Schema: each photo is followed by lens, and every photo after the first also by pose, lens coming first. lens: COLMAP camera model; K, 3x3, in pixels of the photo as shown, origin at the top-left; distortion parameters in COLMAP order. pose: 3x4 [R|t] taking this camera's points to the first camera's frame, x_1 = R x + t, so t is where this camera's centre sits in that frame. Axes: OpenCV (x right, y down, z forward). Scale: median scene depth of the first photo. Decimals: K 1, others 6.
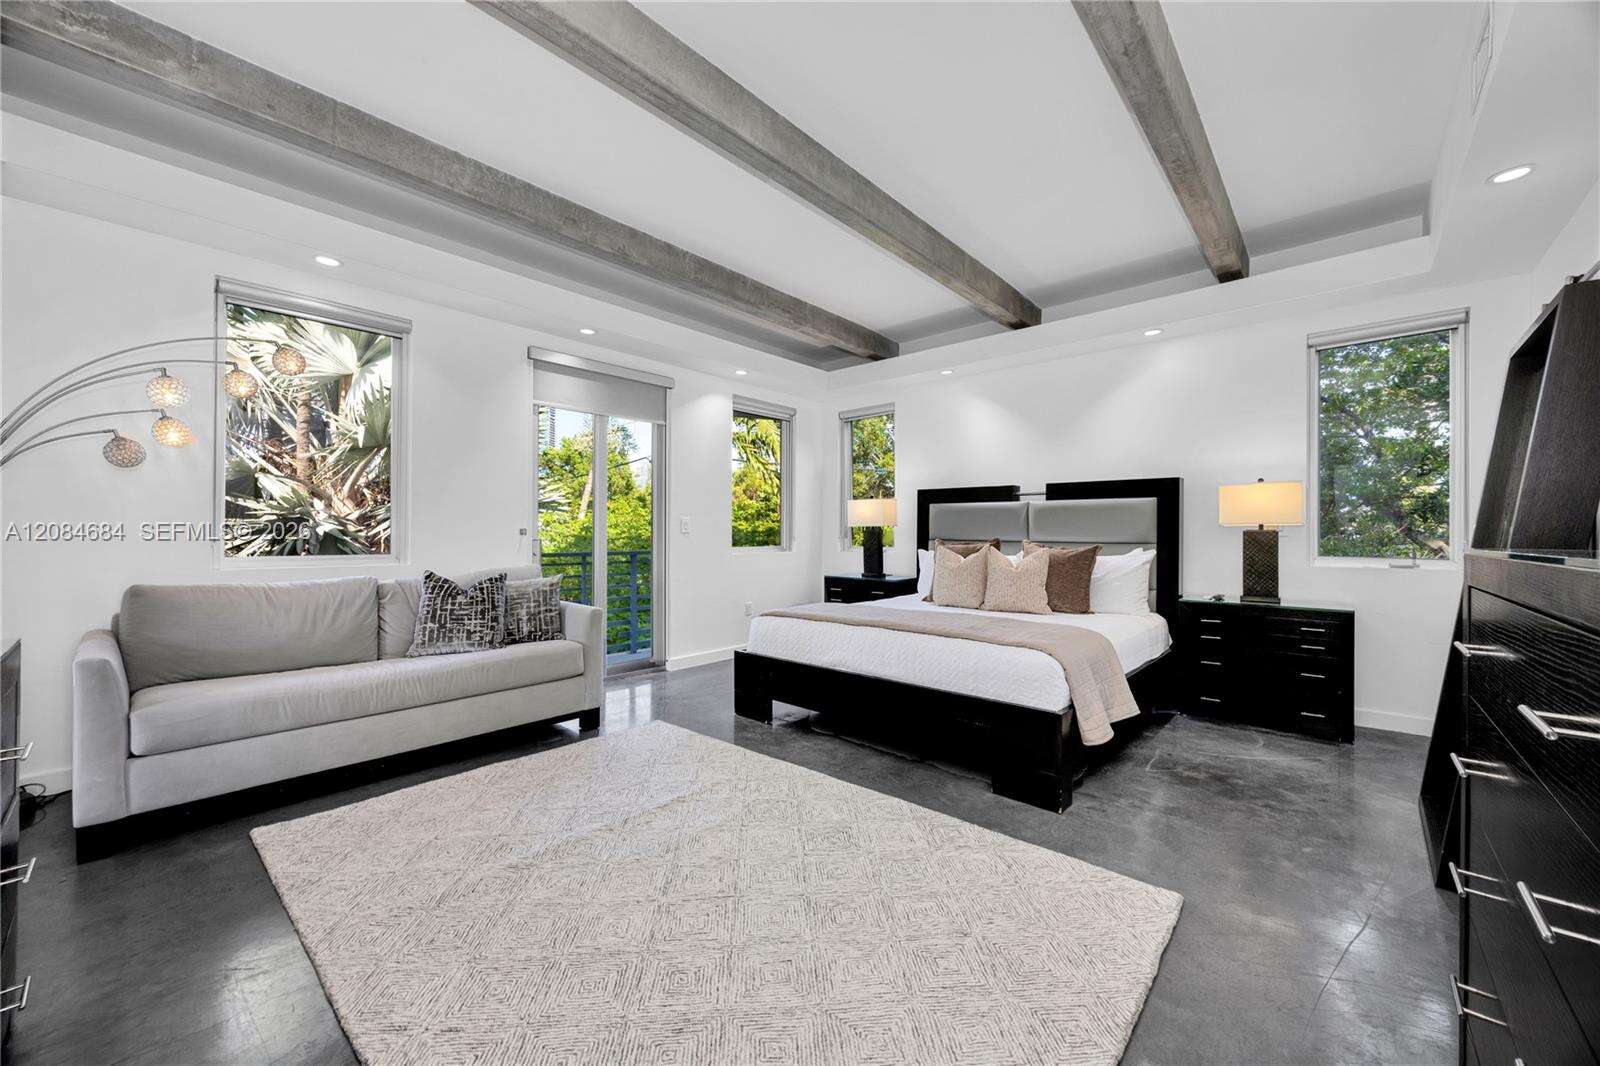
lens RADIAL K [[608.3, 0, 800.0], [0, 608.3, 533.0], [0, 0, 1]] dist [-0.007687, -0.000017]
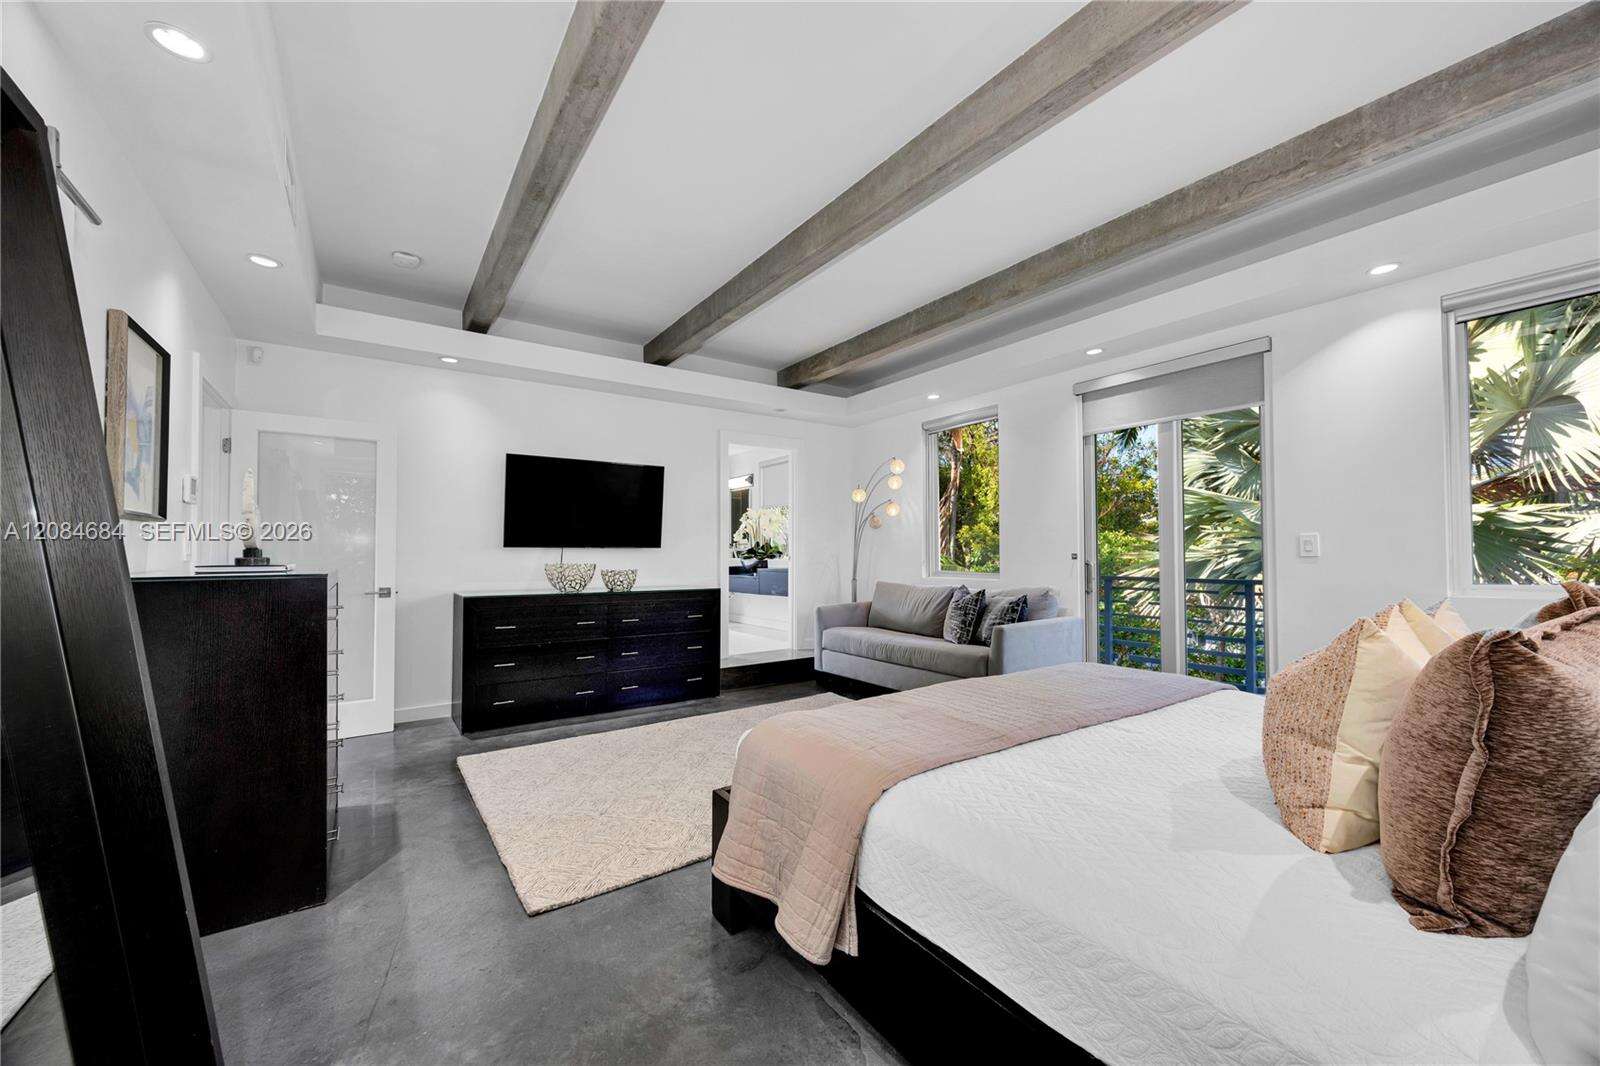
lens RADIAL K [[632.7, 0, 825.2], [0, 632.7, 539.7], [0, 0, 1]] dist [-0.000816, -0.000081]
pose [[-0.213980, -0.021585, -0.976599, 0.934903], [0.005733, 0.999711, -0.023353, -0.009558], [0.976821, -0.010596, -0.213795, 1.013322]]
